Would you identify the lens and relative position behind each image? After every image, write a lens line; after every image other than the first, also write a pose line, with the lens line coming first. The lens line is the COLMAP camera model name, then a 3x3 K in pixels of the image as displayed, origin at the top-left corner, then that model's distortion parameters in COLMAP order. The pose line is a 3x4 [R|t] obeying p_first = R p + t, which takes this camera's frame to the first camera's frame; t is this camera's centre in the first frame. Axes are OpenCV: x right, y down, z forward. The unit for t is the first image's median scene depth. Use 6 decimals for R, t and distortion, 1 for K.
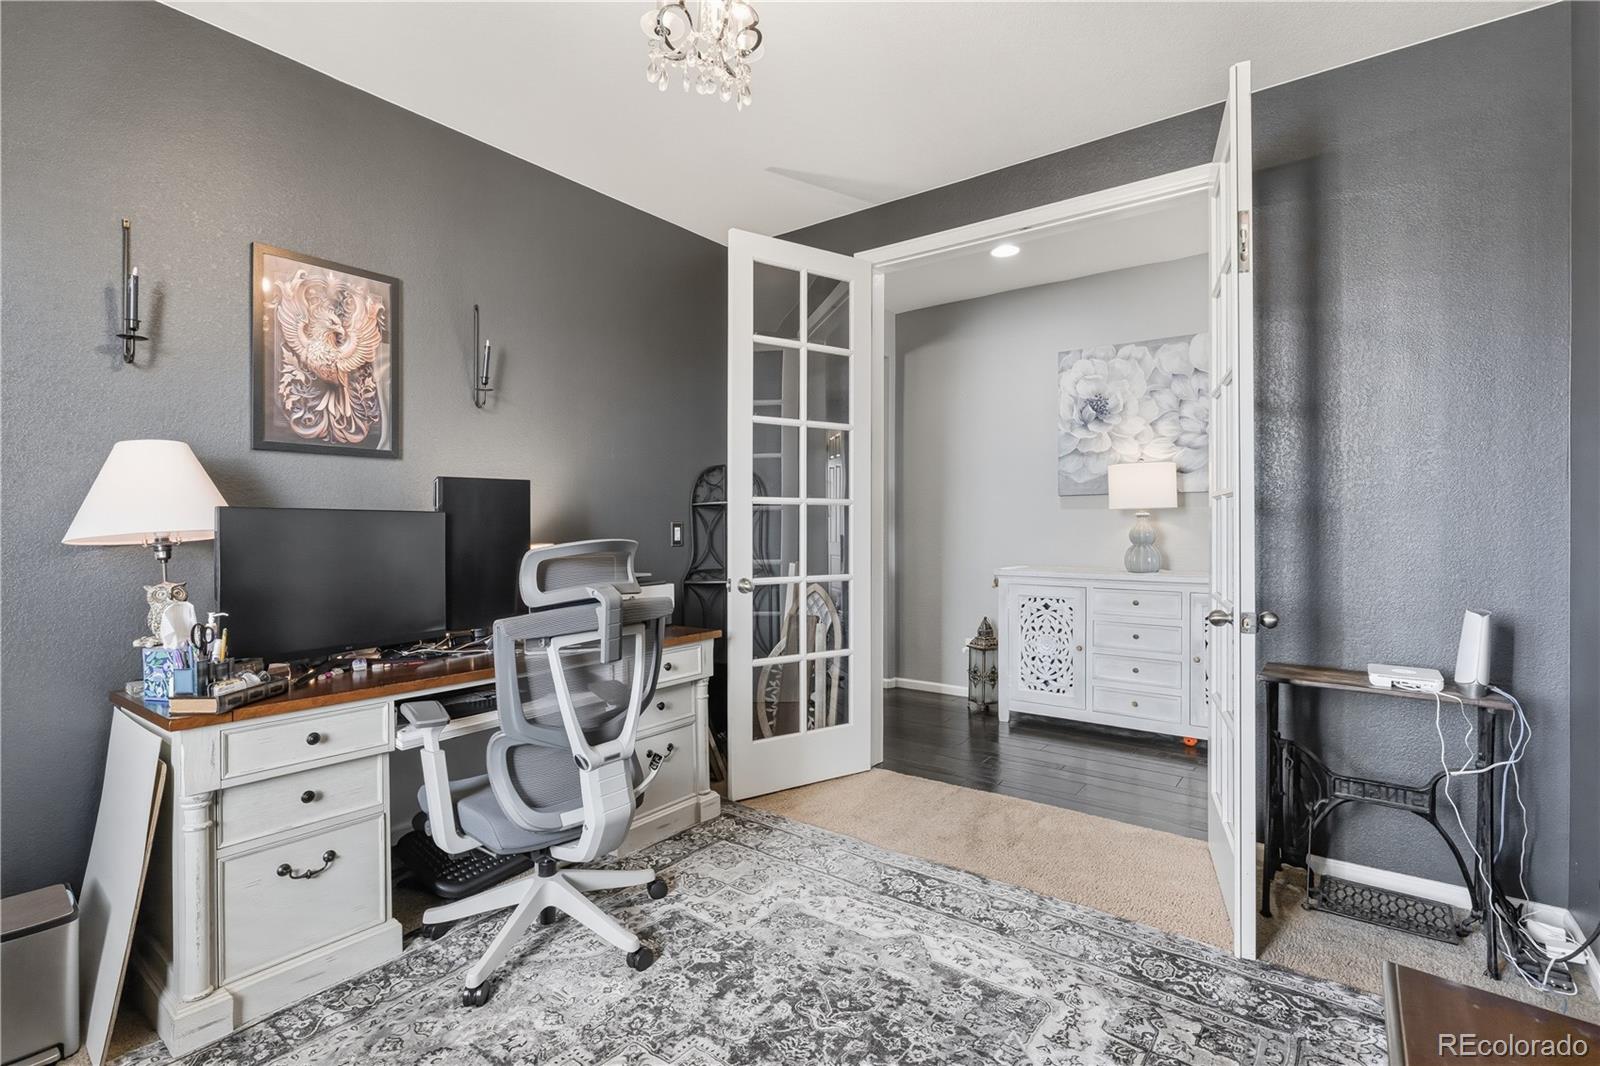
lens RADIAL K [[774.3, 0, 795.9], [0, 774.3, 514.7], [0, 0, 1]] dist [-0.002707, 0.000041]
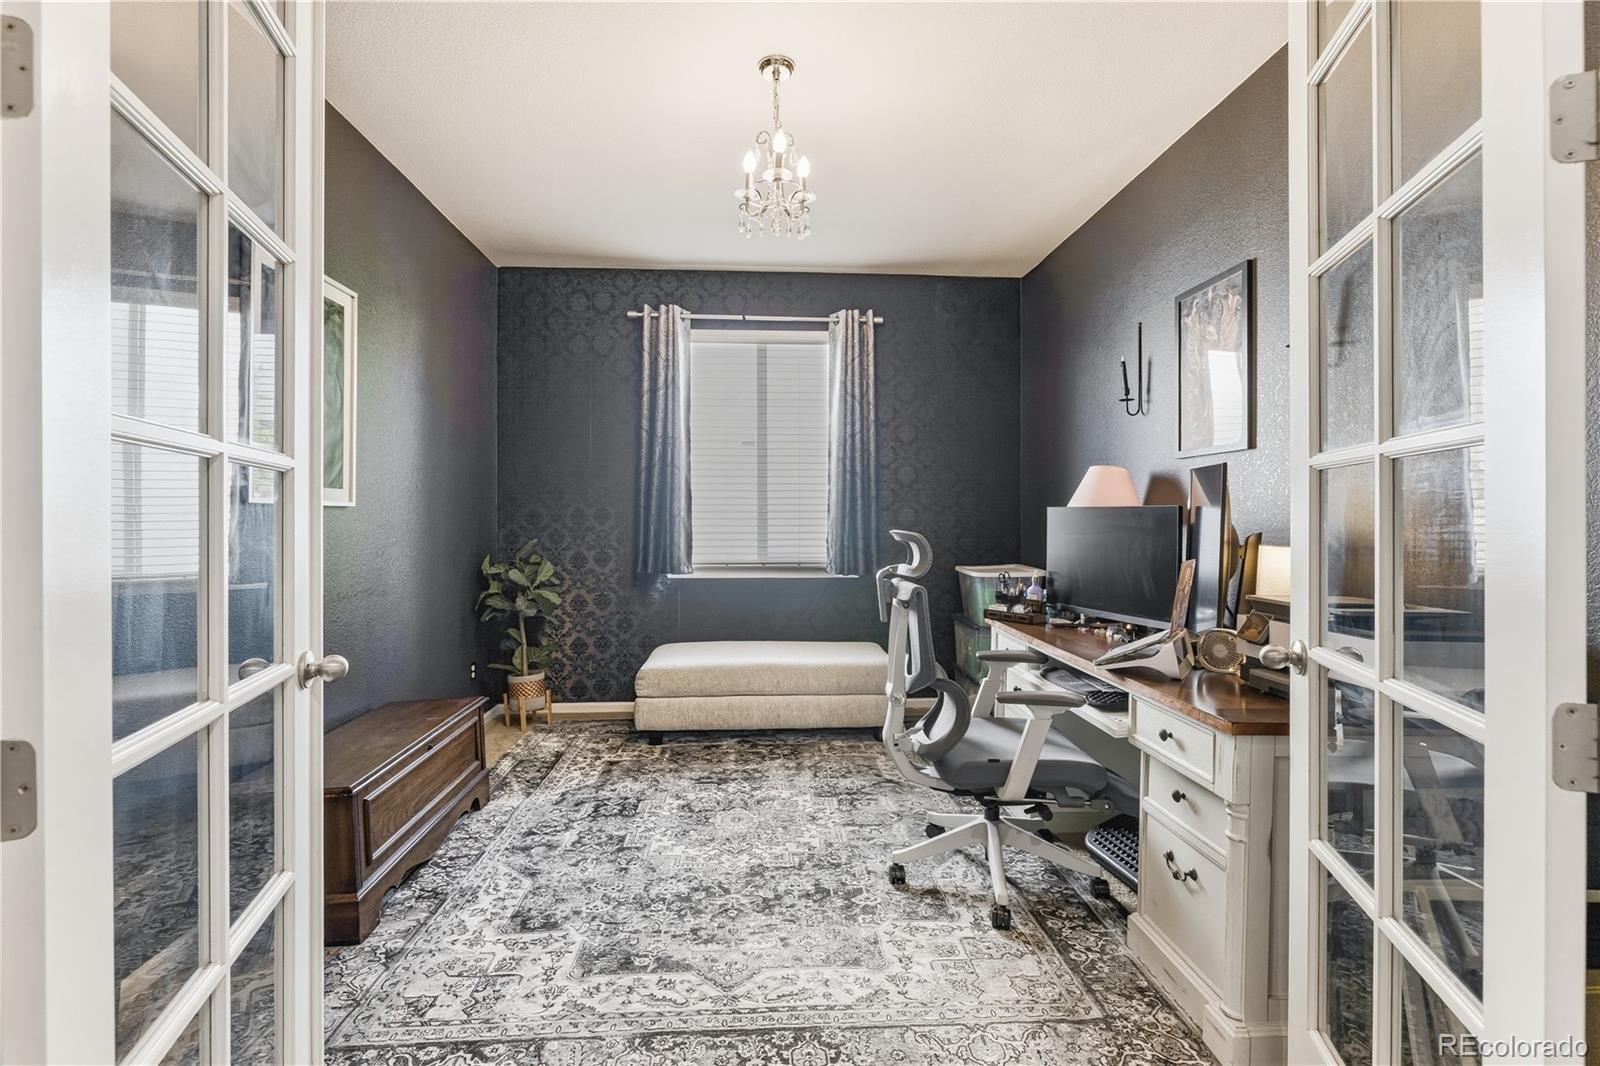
lens RADIAL K [[774.3, 0, 795.9], [0, 774.3, 514.7], [0, 0, 1]] dist [-0.002707, 0.000041]
pose [[-0.770805, 0.000834, -0.637071, 0.727990], [0.010747, 0.999874, -0.011694, 0.018544], [0.636980, -0.015860, -0.770717, 1.926421]]
